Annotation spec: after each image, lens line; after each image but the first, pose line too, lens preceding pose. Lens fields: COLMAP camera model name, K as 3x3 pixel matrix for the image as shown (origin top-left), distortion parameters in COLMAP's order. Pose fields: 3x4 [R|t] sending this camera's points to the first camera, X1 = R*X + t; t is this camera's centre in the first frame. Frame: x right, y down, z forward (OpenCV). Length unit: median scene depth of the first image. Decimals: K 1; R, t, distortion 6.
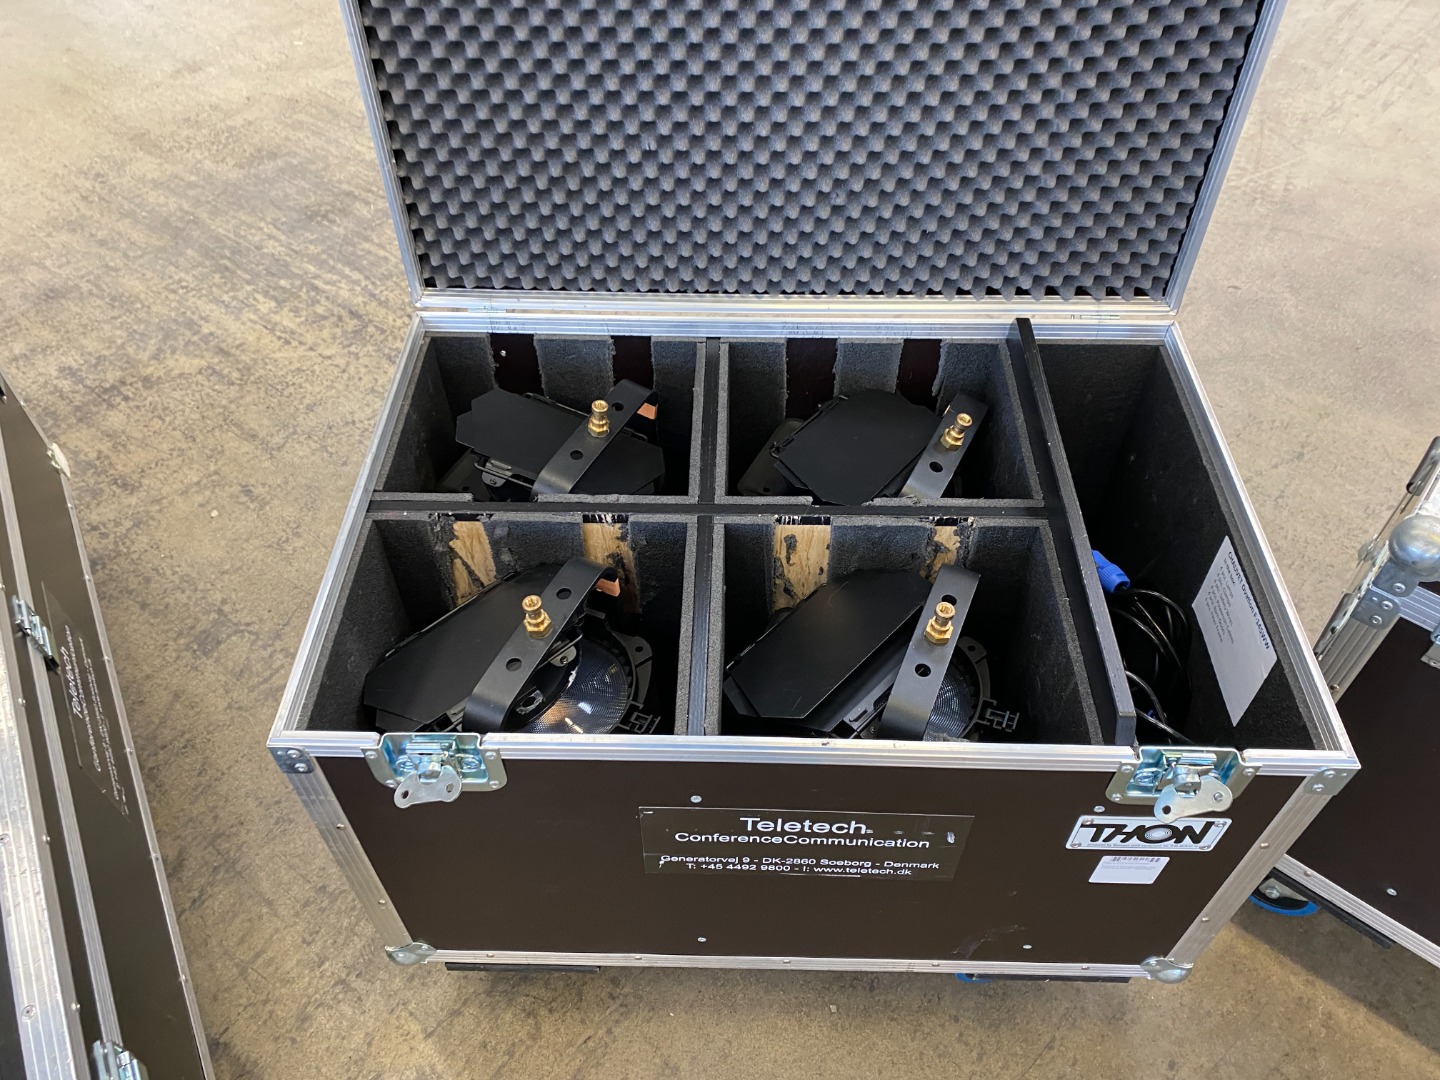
lens RADIAL K [[1093.9, 0, 722.7], [0, 1093.9, 544.8], [0, 0, 1]] dist [0.019317, -0.017385]
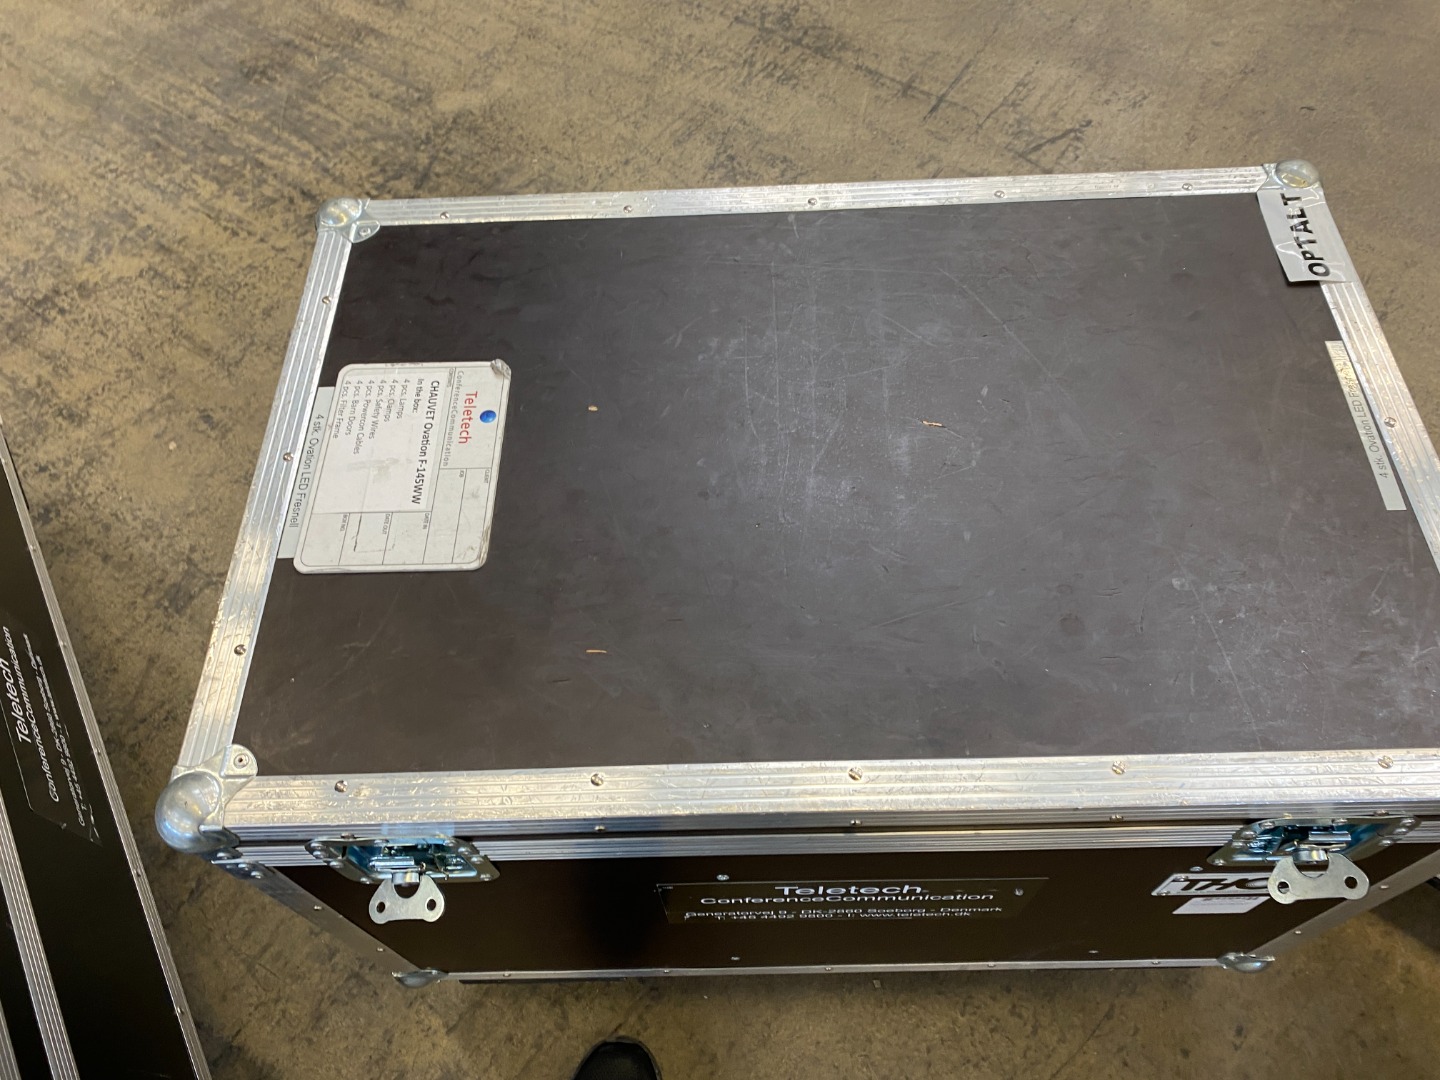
lens RADIAL K [[1093.9, 0, 721.3], [0, 1093.9, 540.0], [0, 0, 1]] dist [0.019317, -0.017385]
pose [[0.998866, -0.044741, -0.016292, -0.000102], [0.046863, 0.984325, 0.170024, -0.094099], [0.008429, -0.170594, 0.985305, 0.110178]]
